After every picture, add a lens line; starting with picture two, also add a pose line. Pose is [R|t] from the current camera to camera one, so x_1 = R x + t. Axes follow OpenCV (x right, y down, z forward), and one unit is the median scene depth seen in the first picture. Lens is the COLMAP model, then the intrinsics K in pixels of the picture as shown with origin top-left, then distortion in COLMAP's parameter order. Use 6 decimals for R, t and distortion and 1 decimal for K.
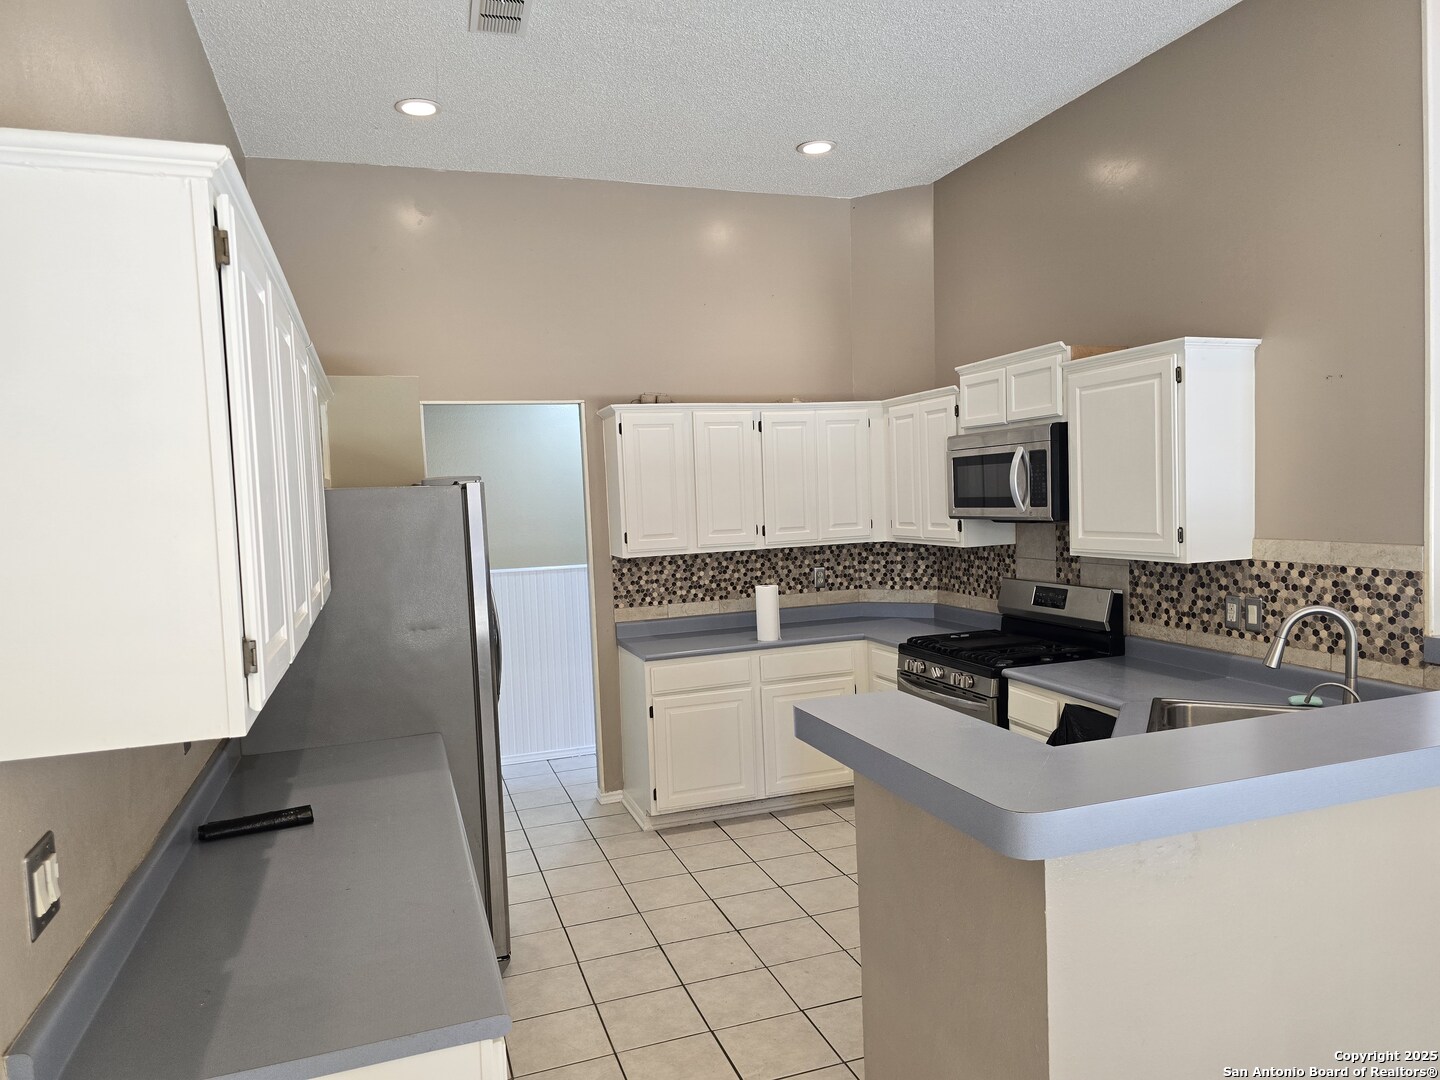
lens RADIAL K [[973.5, 0, 722.6], [0, 973.5, 535.0], [0, 0, 1]] dist [0.057988, -0.045642]
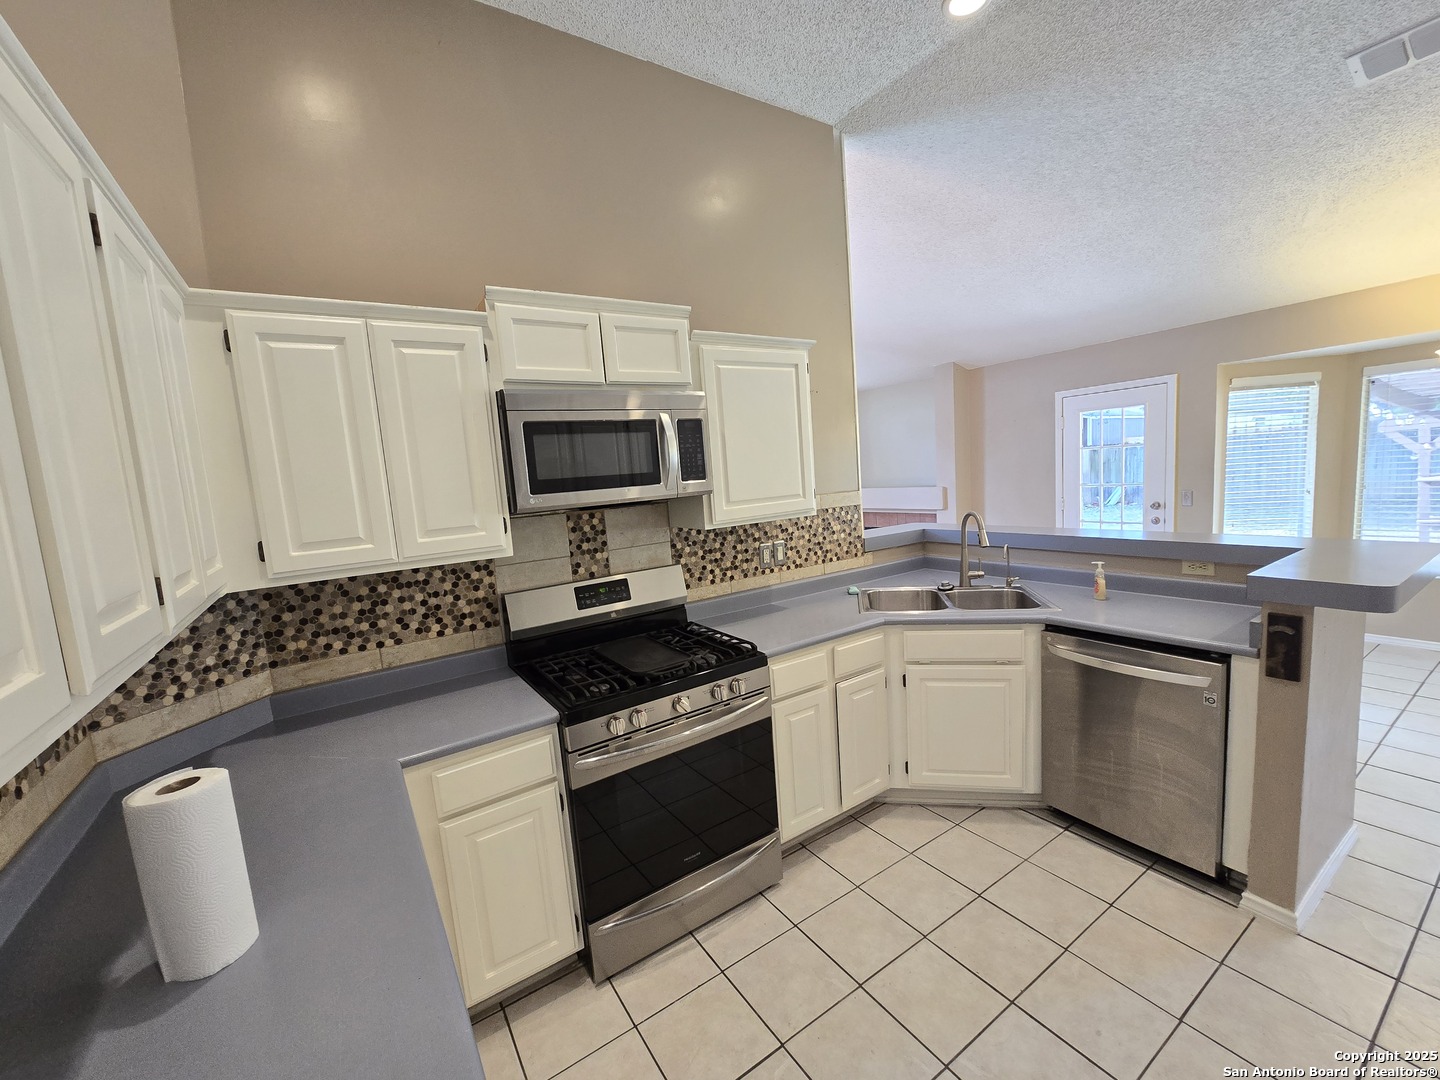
lens RADIAL K [[586.3, 0, 722.1], [0, 586.3, 533.9], [0, 0, 1]] dist [-0.010082, 0.002270]
pose [[-0.244321, -0.048581, 0.968477, -0.222531], [0.122146, 0.989247, 0.080437, -0.021205], [-0.961971, 0.137948, -0.235760, 1.127416]]
